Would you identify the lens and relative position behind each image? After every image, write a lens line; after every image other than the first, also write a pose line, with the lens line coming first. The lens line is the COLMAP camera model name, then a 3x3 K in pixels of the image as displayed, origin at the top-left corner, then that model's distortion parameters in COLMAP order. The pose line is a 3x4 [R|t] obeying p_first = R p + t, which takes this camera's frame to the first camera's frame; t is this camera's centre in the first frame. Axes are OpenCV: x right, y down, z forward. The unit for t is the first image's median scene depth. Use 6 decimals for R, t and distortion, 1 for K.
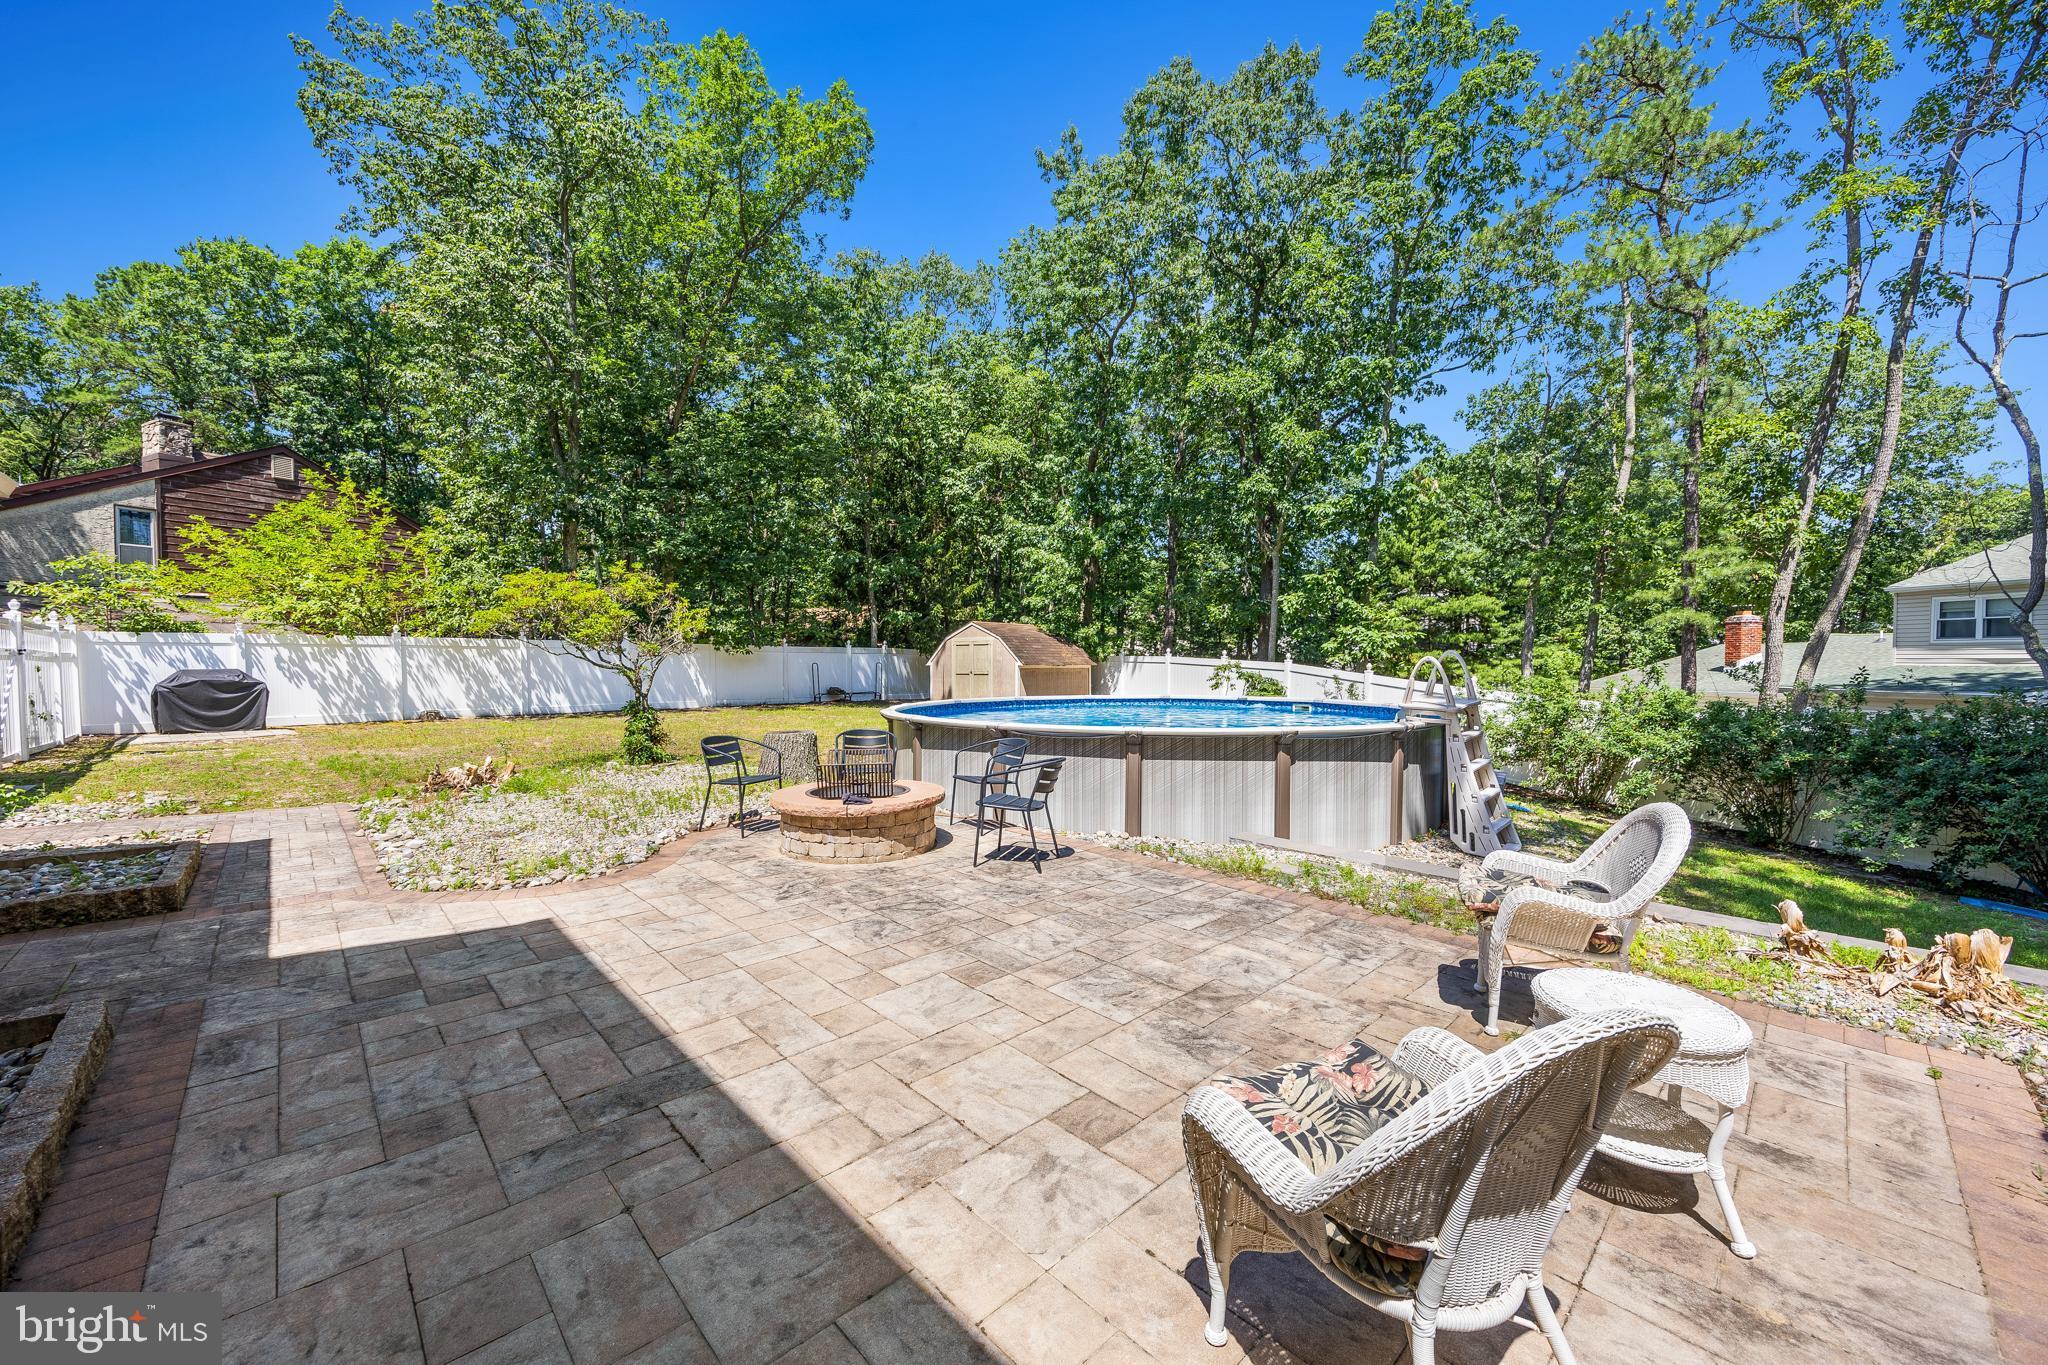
lens RADIAL K [[785.0, 0, 1024.0], [0, 785.0, 682.5], [0, 0, 1]] dist [0.001942, 0.000129]
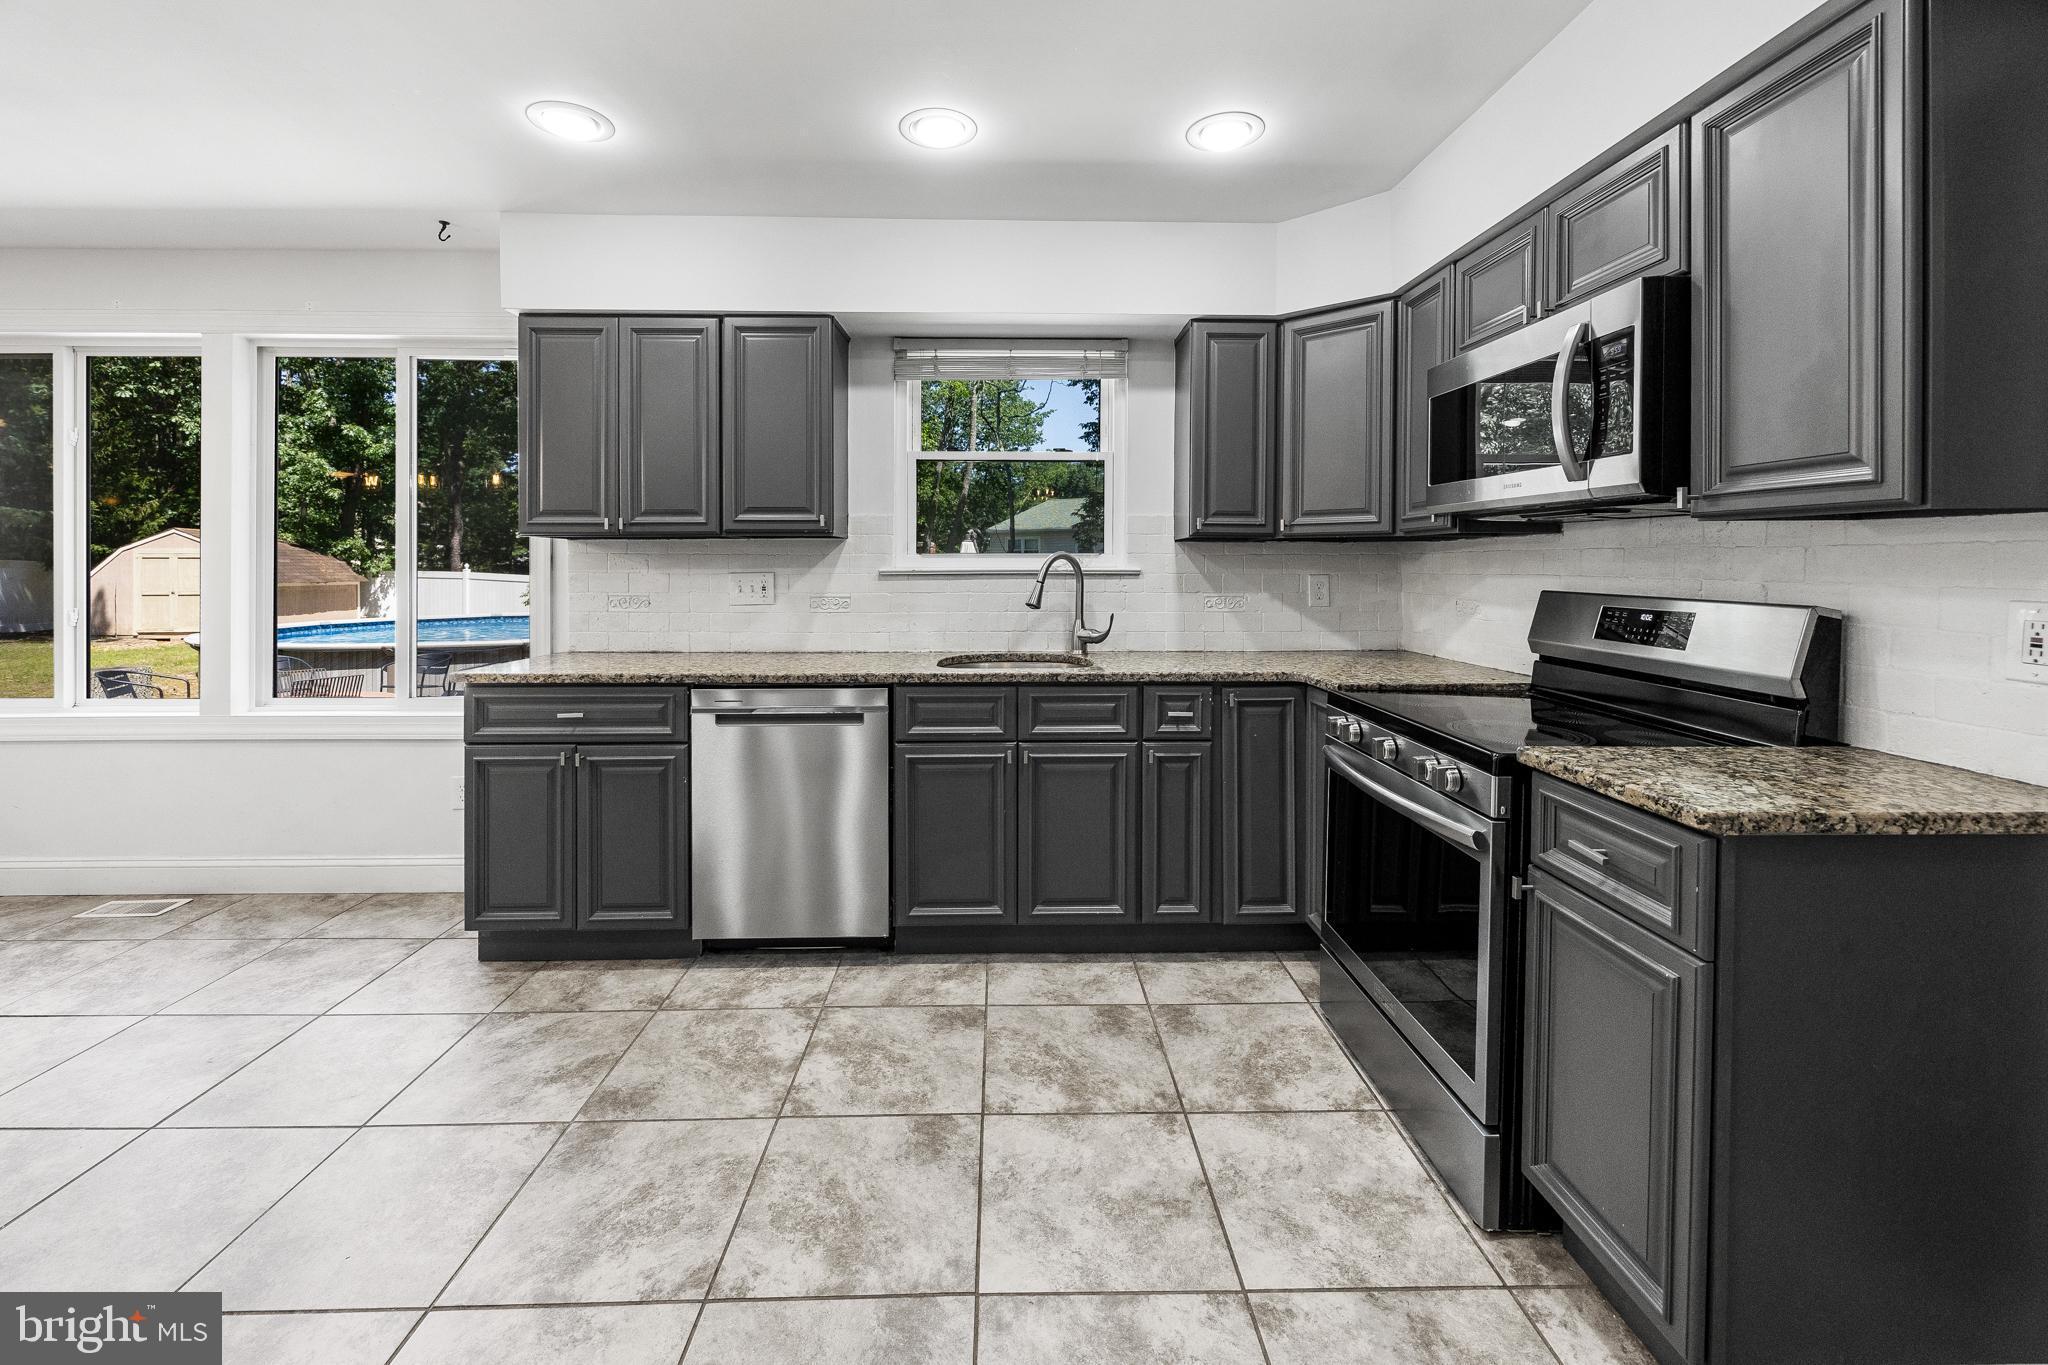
lens RADIAL K [[824.8, 0, 1026.3], [0, 824.8, 573.5], [0, 0, 1]] dist [0.000904, 0.000189]
pose [[0.669511, -0.003606, 0.742794, -0.110364], [0.016877, 0.999804, -0.010358, -0.009292], [-0.742611, 0.019471, 0.669440, -0.194674]]
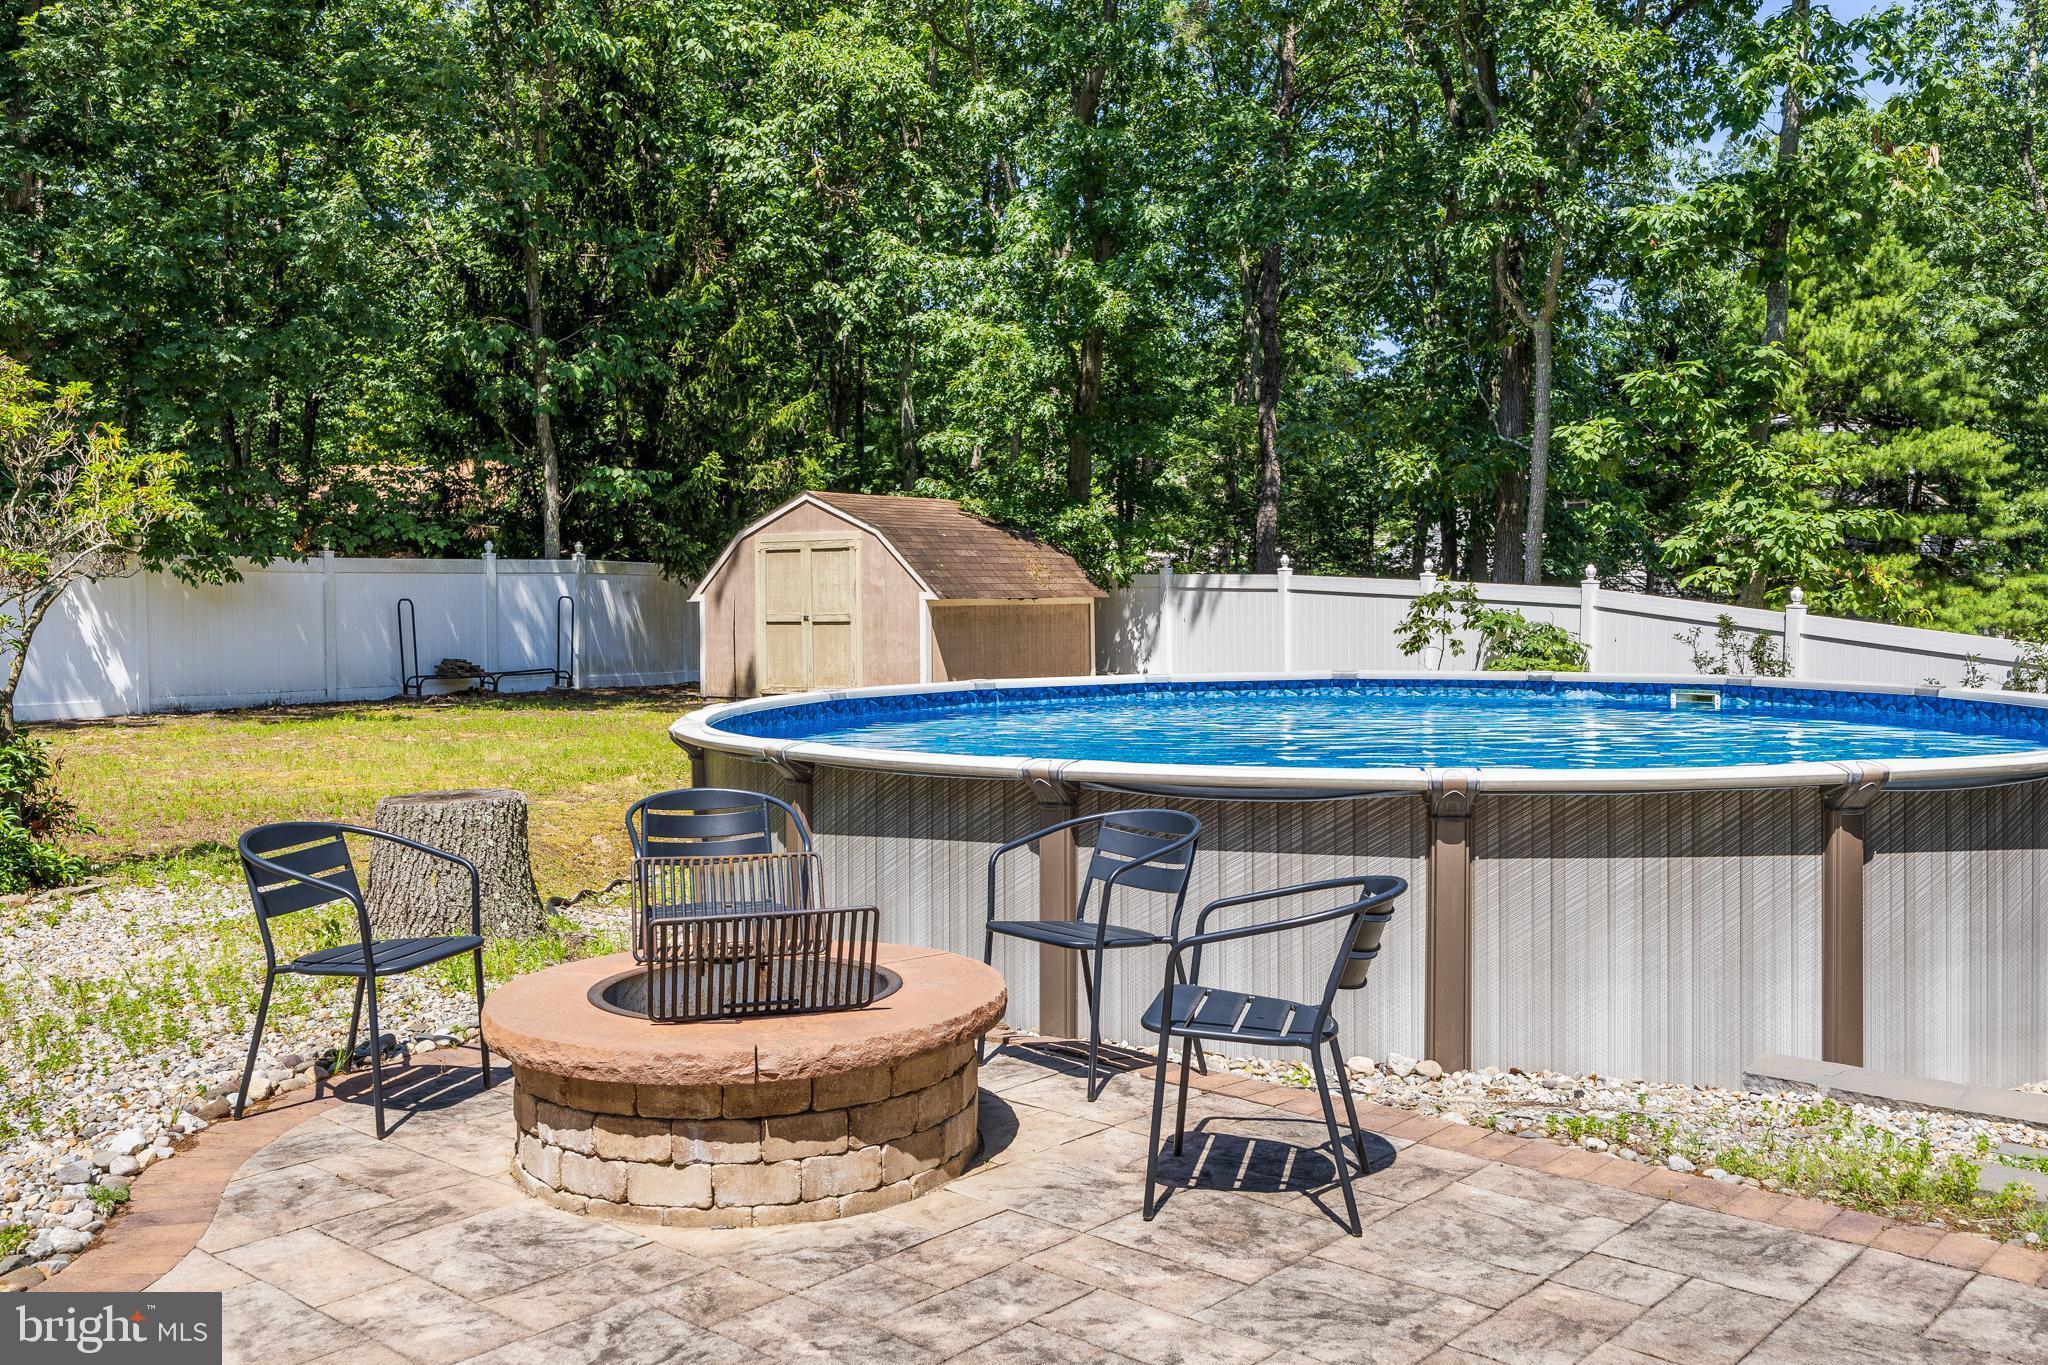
lens RADIAL K [[1819.2, 0, 1024.5], [0, 1819.2, 637.0], [0, 0, 1]] dist [0.000642, 0.020689]
pose [[0.995683, -0.011856, 0.092064, -0.041704], [0.011900, 0.999929, 0.000075, -0.002085], [-0.092058, 0.001021, 0.995753, 0.057369]]
